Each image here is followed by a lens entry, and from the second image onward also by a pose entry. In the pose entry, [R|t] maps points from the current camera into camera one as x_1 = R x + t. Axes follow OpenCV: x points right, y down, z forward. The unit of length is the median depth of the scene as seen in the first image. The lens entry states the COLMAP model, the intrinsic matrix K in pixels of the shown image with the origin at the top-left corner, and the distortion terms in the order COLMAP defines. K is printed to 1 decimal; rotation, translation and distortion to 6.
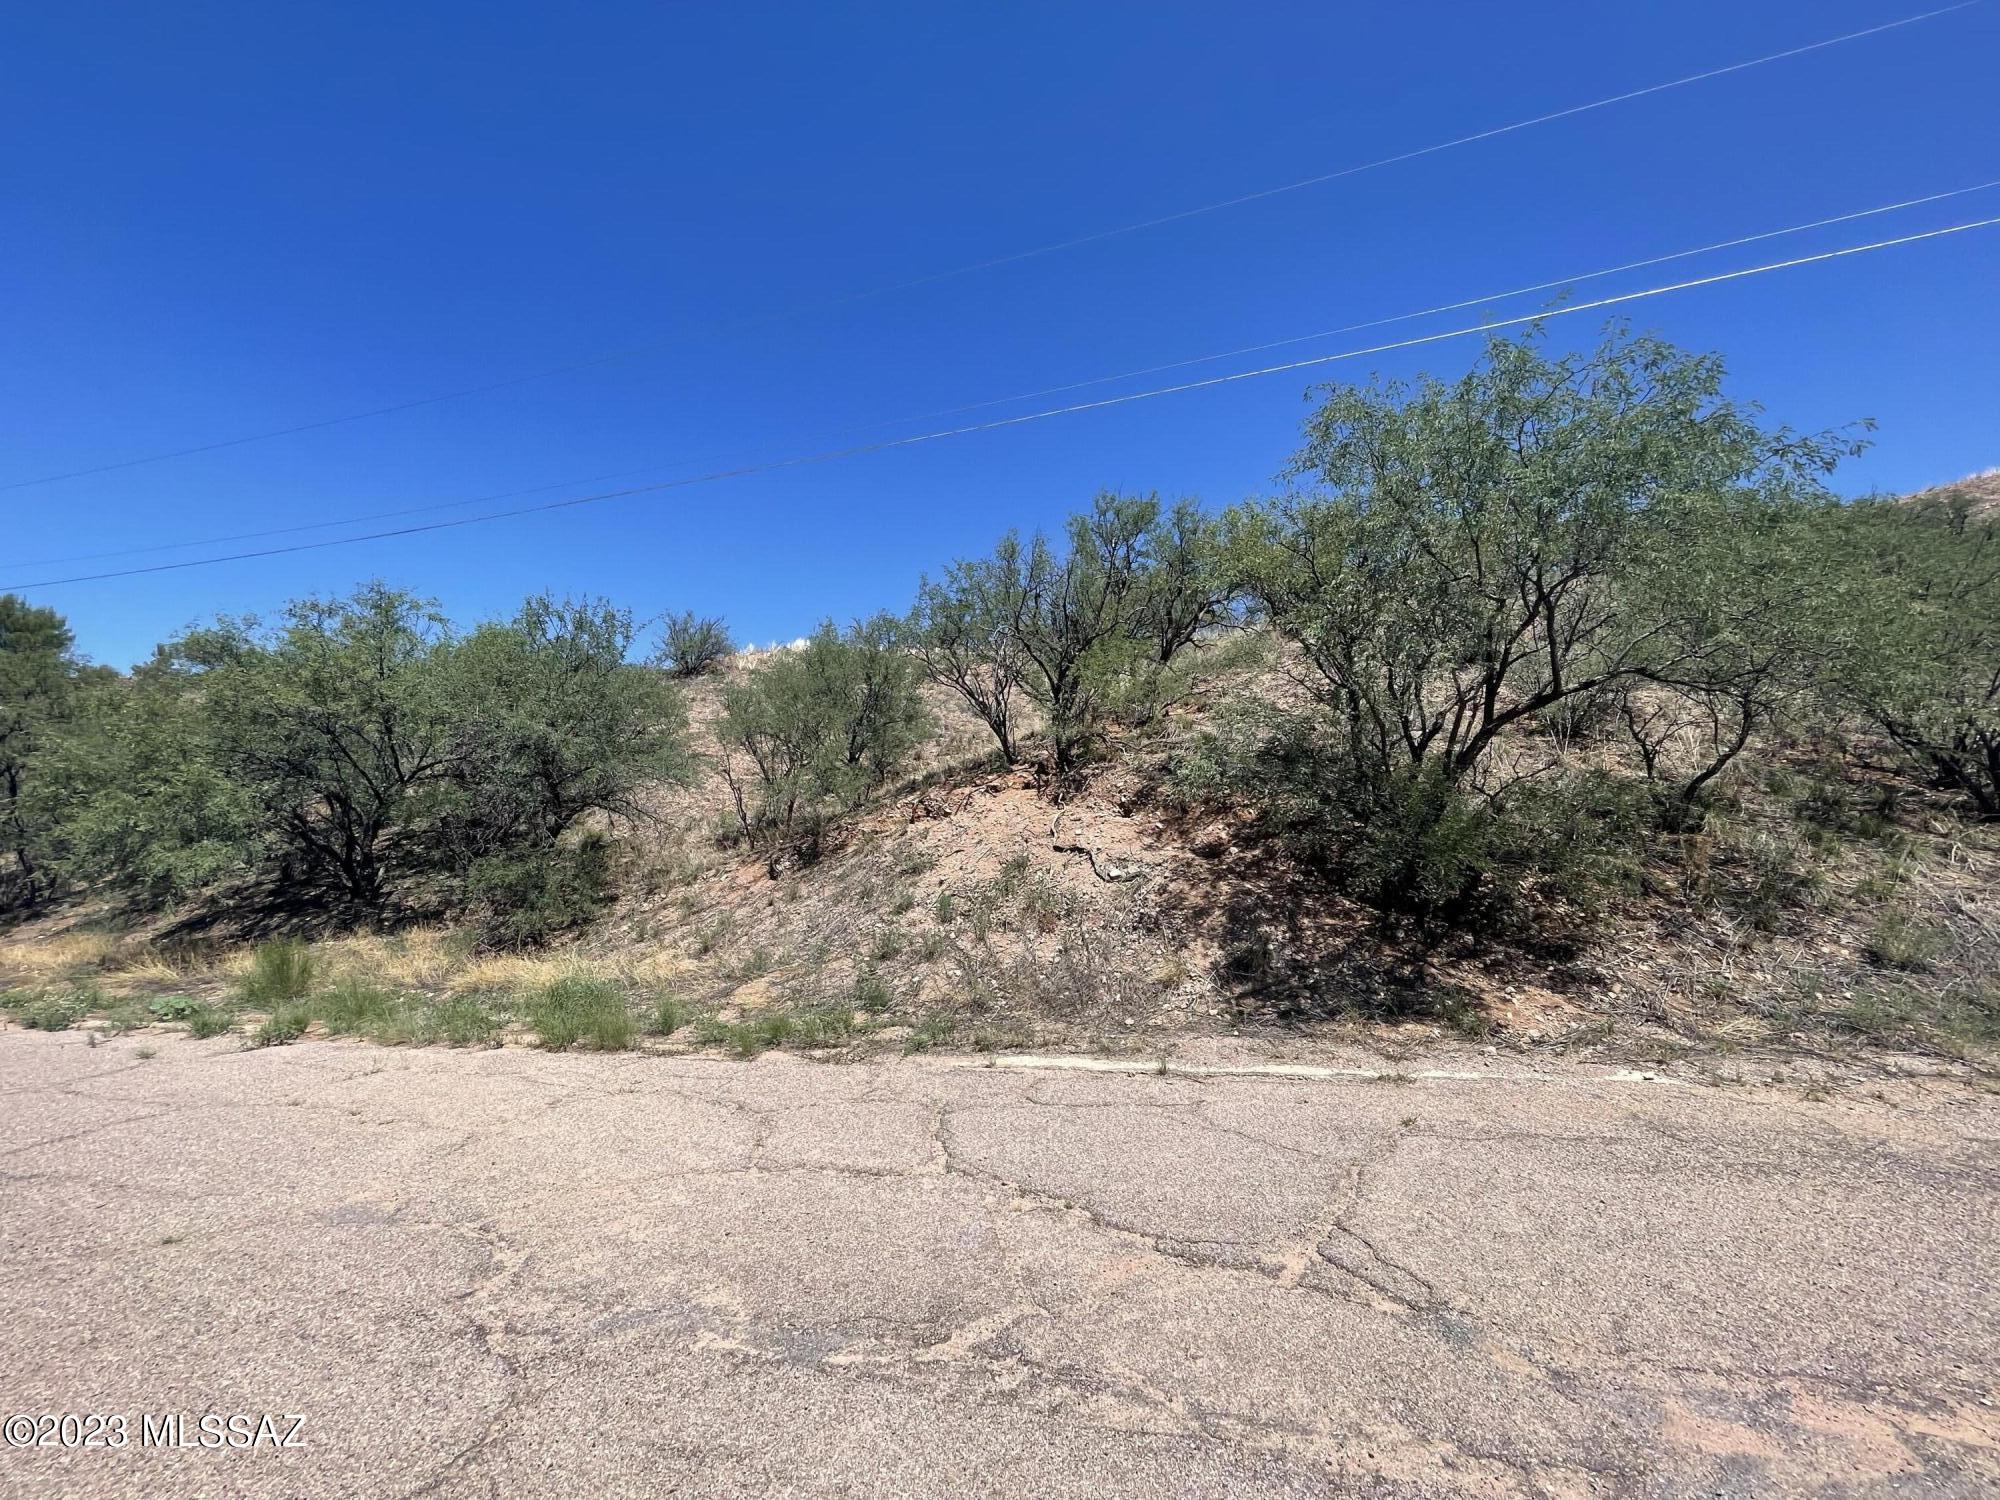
lens RADIAL K [[803.3, 0, 1006.0], [0, 803.3, 736.0], [0, 0, 1]] dist [0.000621, 0.000084]
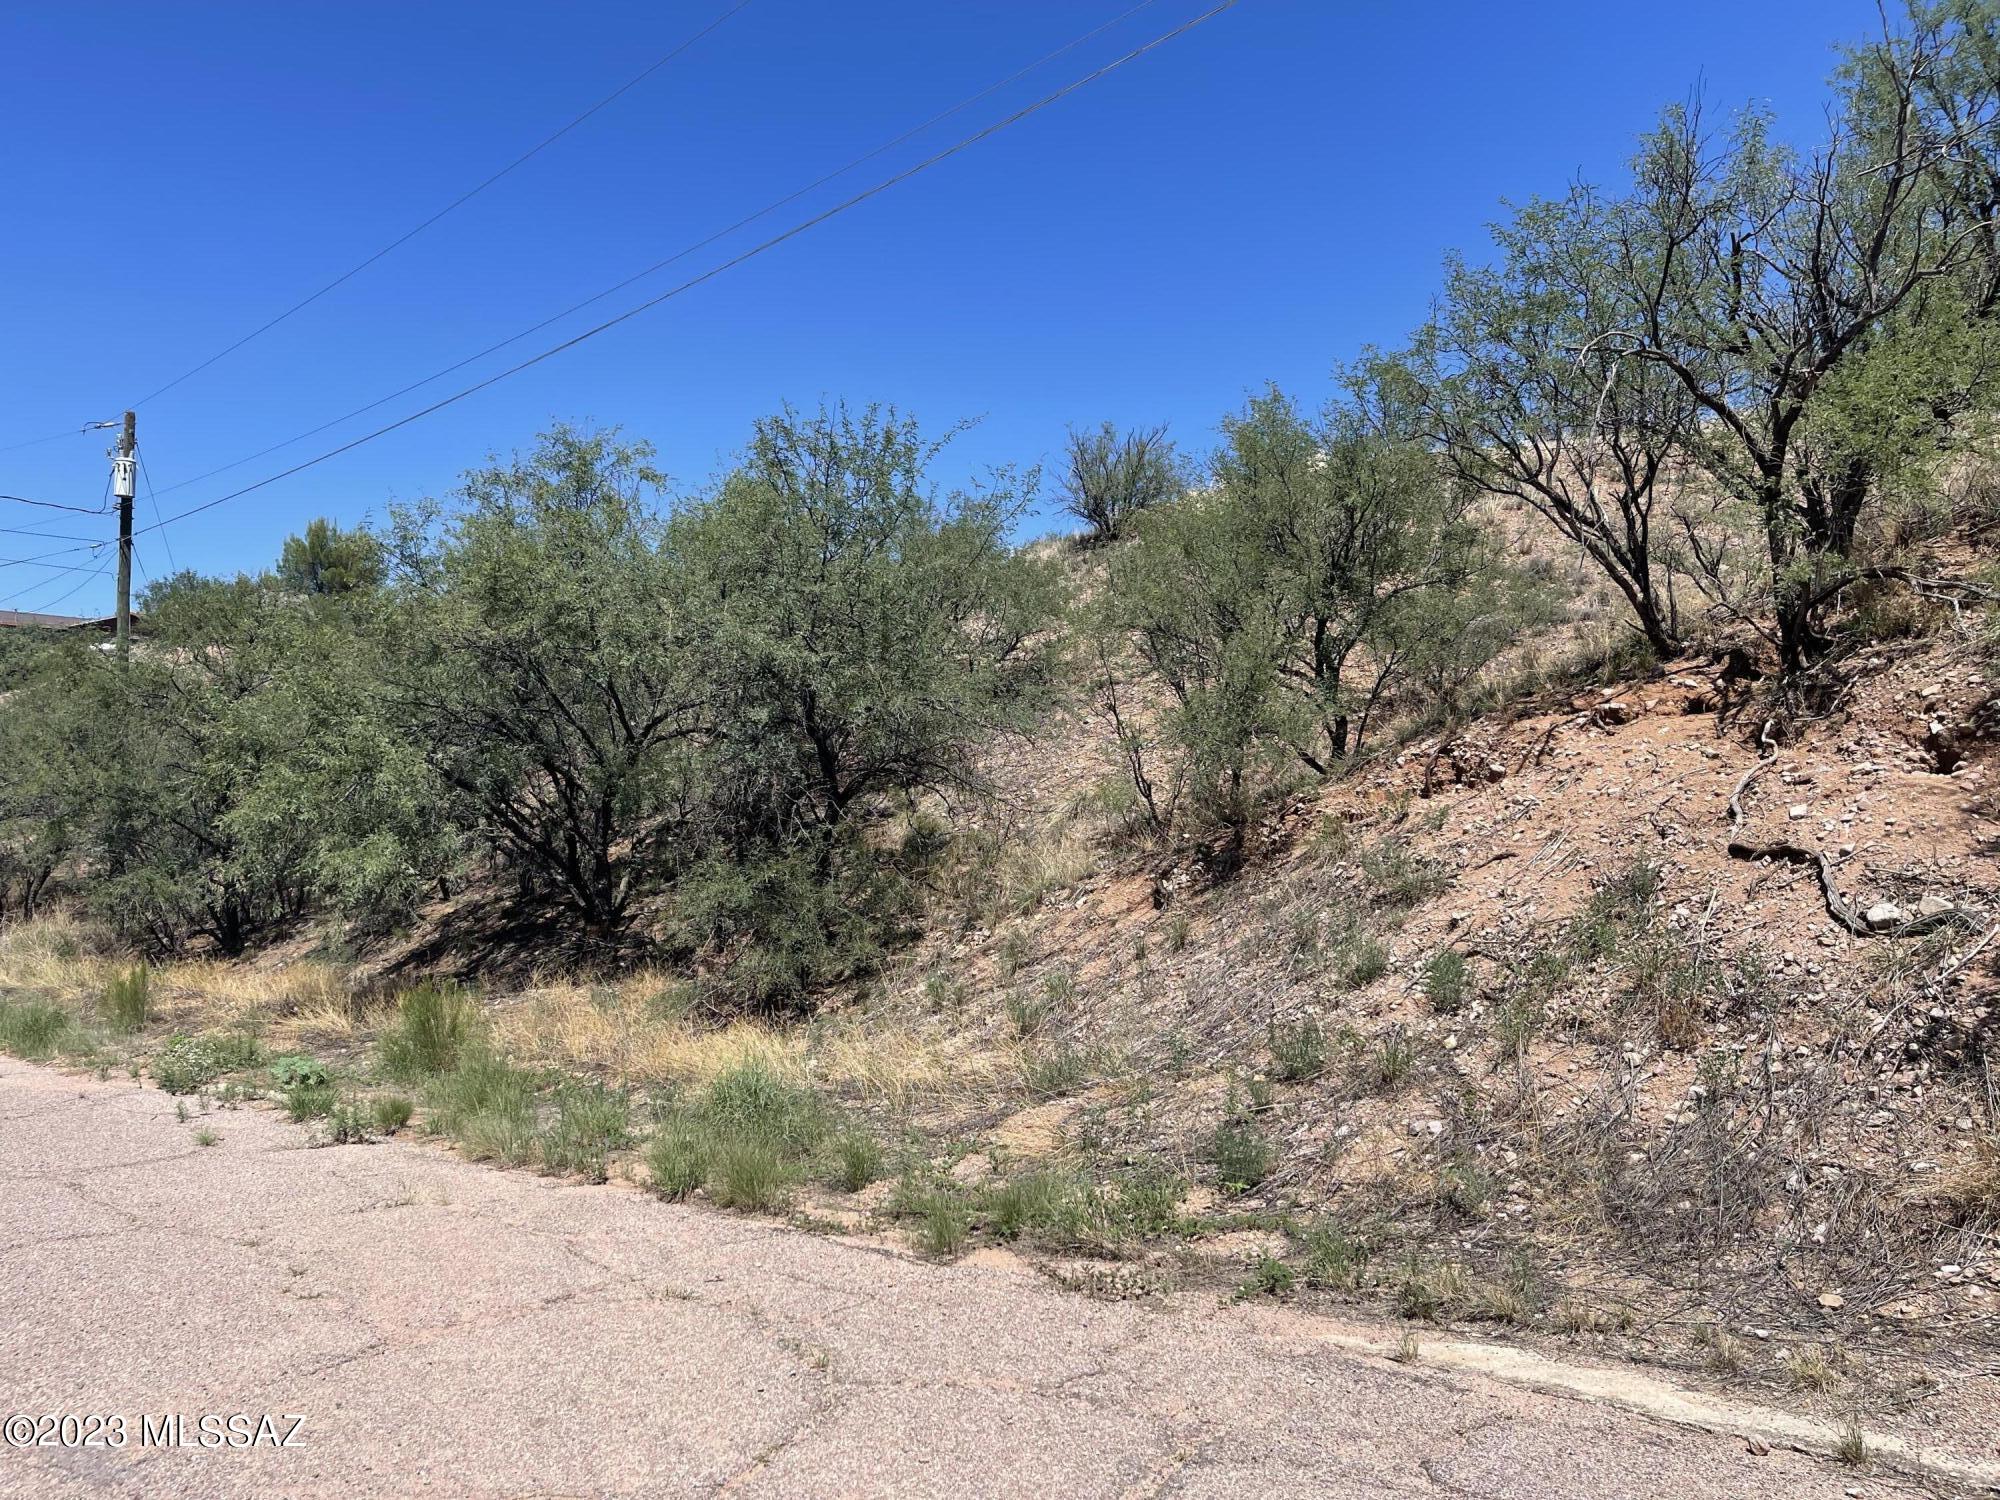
lens RADIAL K [[1510.8, 0, 993.4], [0, 1510.8, 755.8], [0, 0, 1]] dist [0.083823, -0.109266]
pose [[0.875923, -0.025857, -0.481757, 0.096748], [0.060949, 0.996493, 0.057331, 0.020192], [0.478585, -0.079580, 0.874428, 0.117369]]
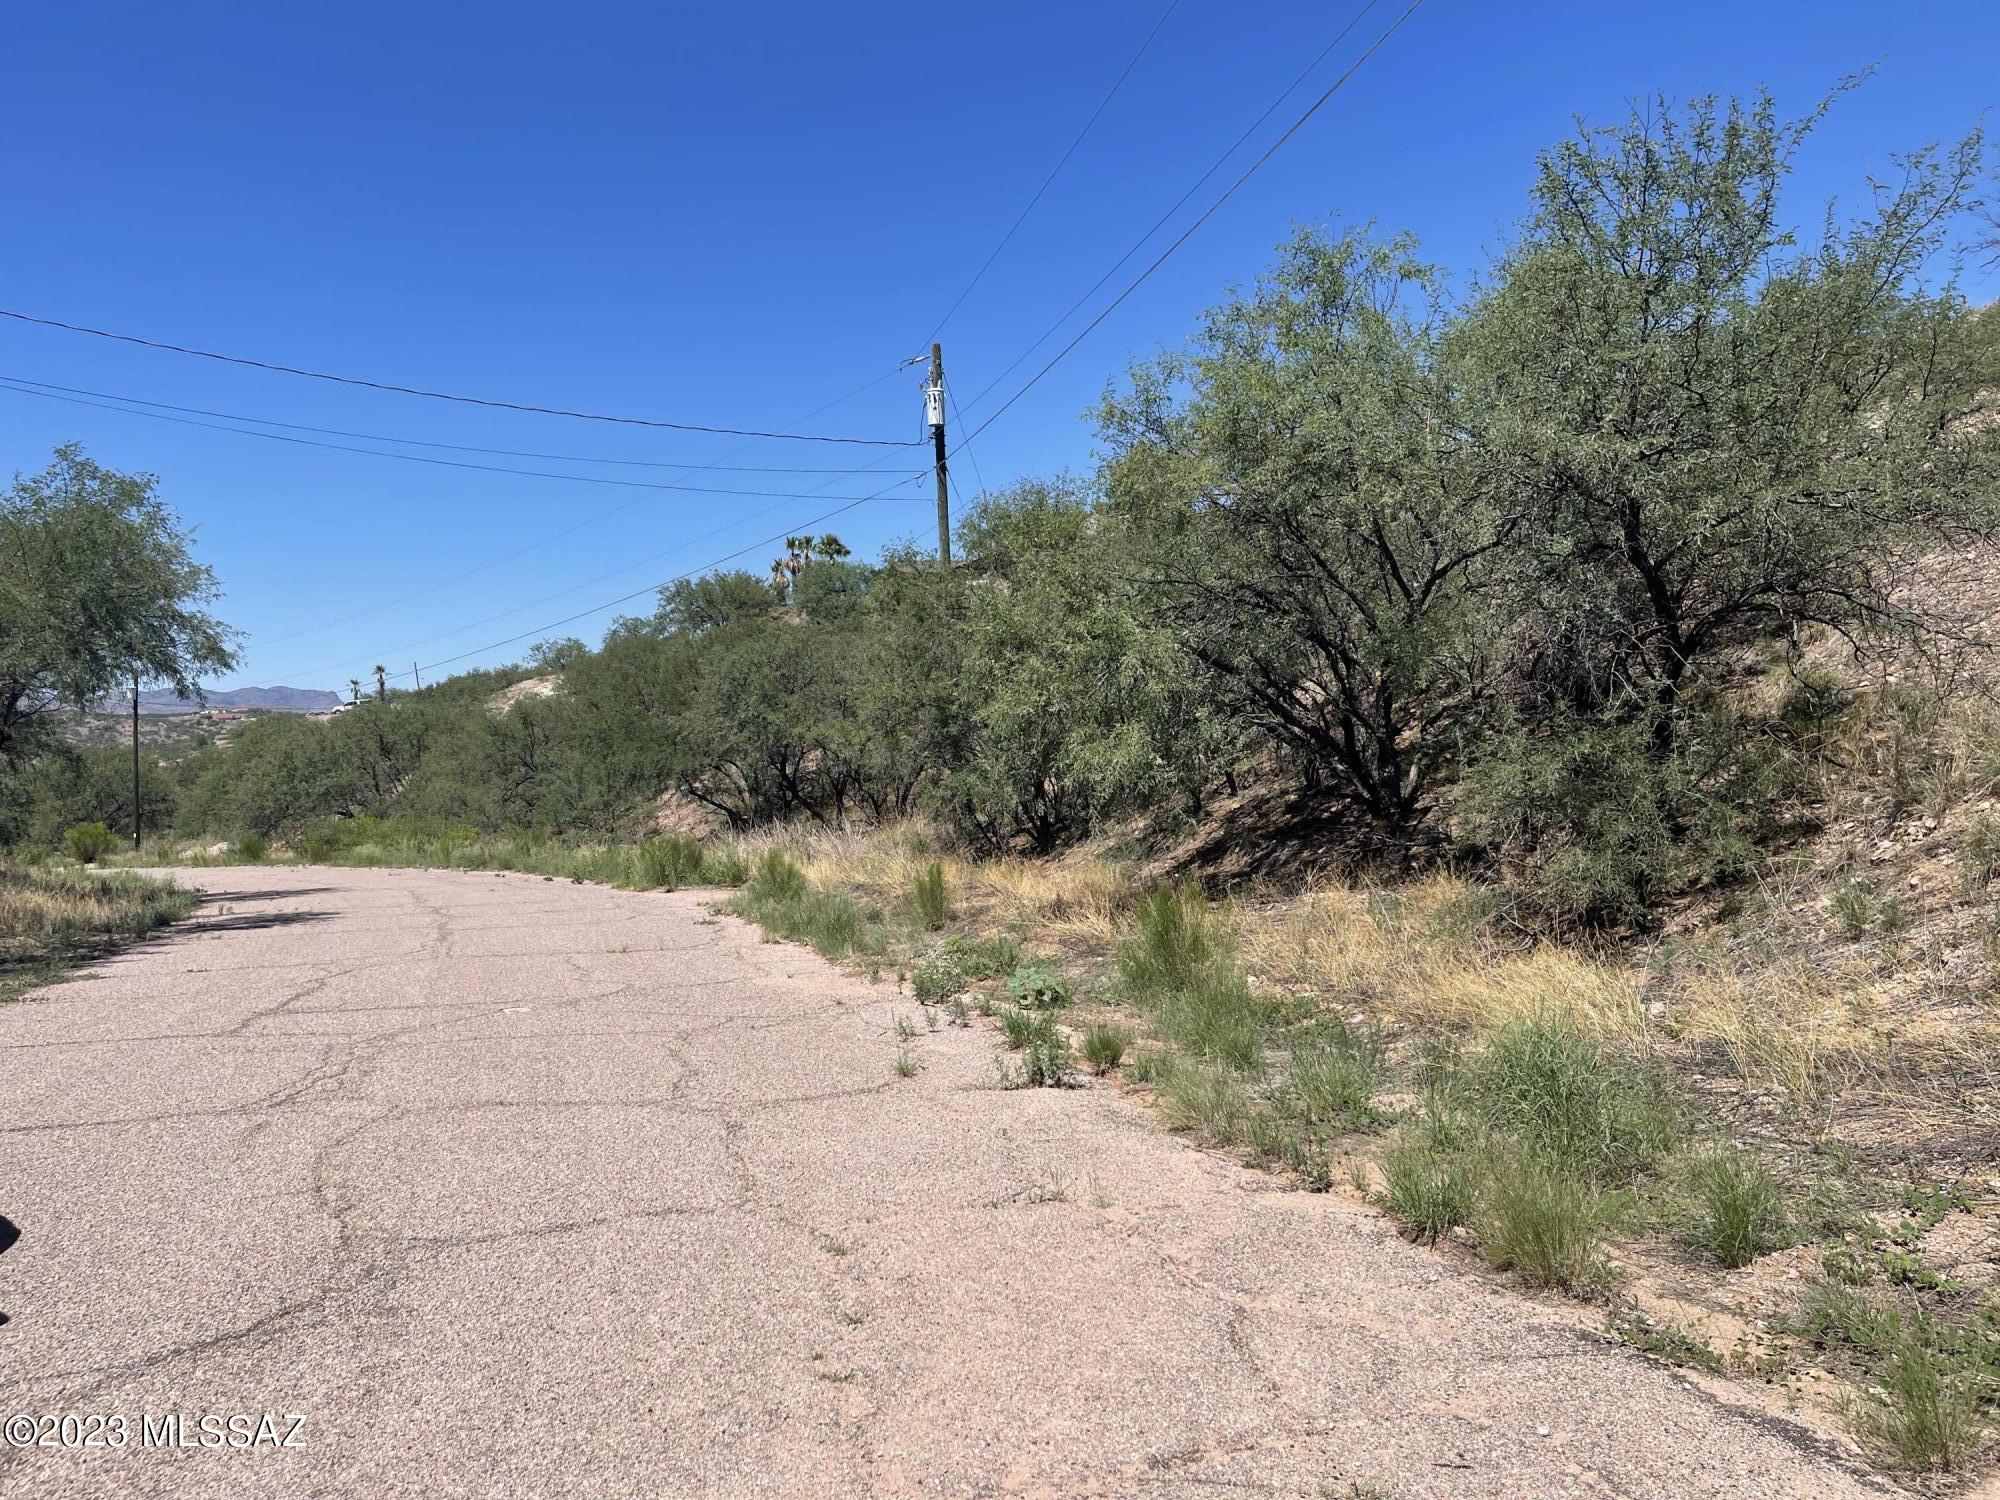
lens RADIAL K [[1510.8, 0, 993.4], [0, 1510.8, 755.8], [0, 0, 1]] dist [0.083823, -0.109266]
pose [[0.509472, -0.021555, -0.860217, -0.032642], [0.154723, 0.985688, 0.066937, 0.059115], [0.846463, -0.167197, 0.505516, 0.311083]]
